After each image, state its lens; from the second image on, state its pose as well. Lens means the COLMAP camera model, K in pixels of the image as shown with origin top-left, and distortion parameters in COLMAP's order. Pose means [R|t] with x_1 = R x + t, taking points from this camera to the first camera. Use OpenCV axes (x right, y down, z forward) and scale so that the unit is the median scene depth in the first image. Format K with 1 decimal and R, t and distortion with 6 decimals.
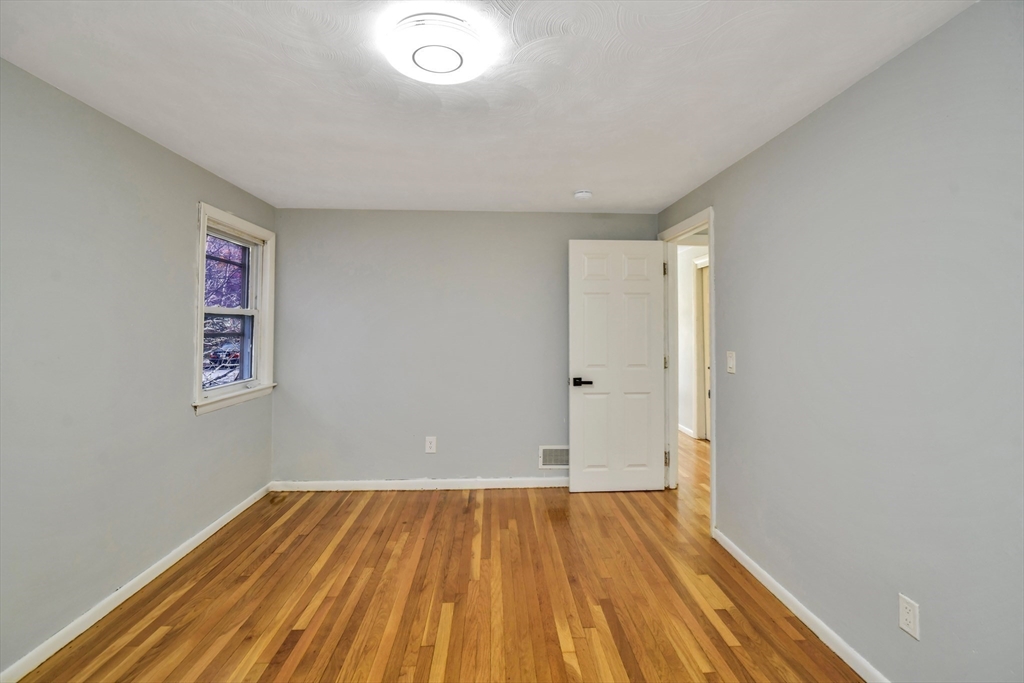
lens RADIAL K [[454.5, 0, 512.0], [0, 454.5, 337.6], [0, 0, 1]] dist [-0.009150, 0.000226]
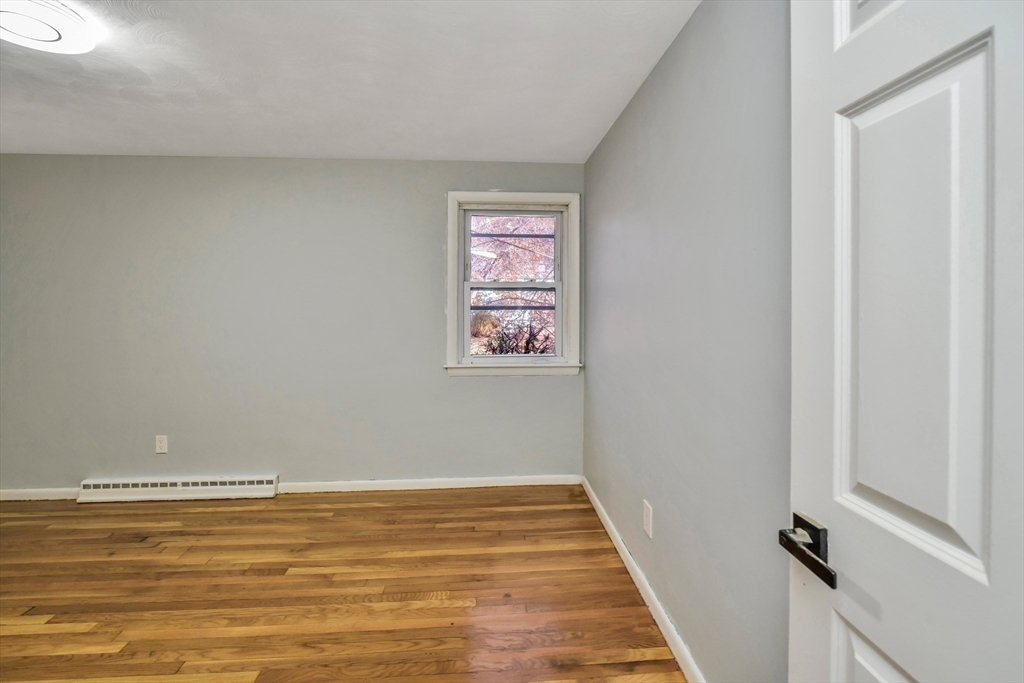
lens RADIAL K [[454.5, 0, 517.3], [0, 454.5, 308.9], [0, 0, 1]] dist [-0.009150, 0.000226]
pose [[0.018394, 0.001821, -0.999829, 0.489446], [-0.027085, 0.999632, 0.001323, -0.004421], [0.999464, 0.027056, 0.018437, 1.179037]]
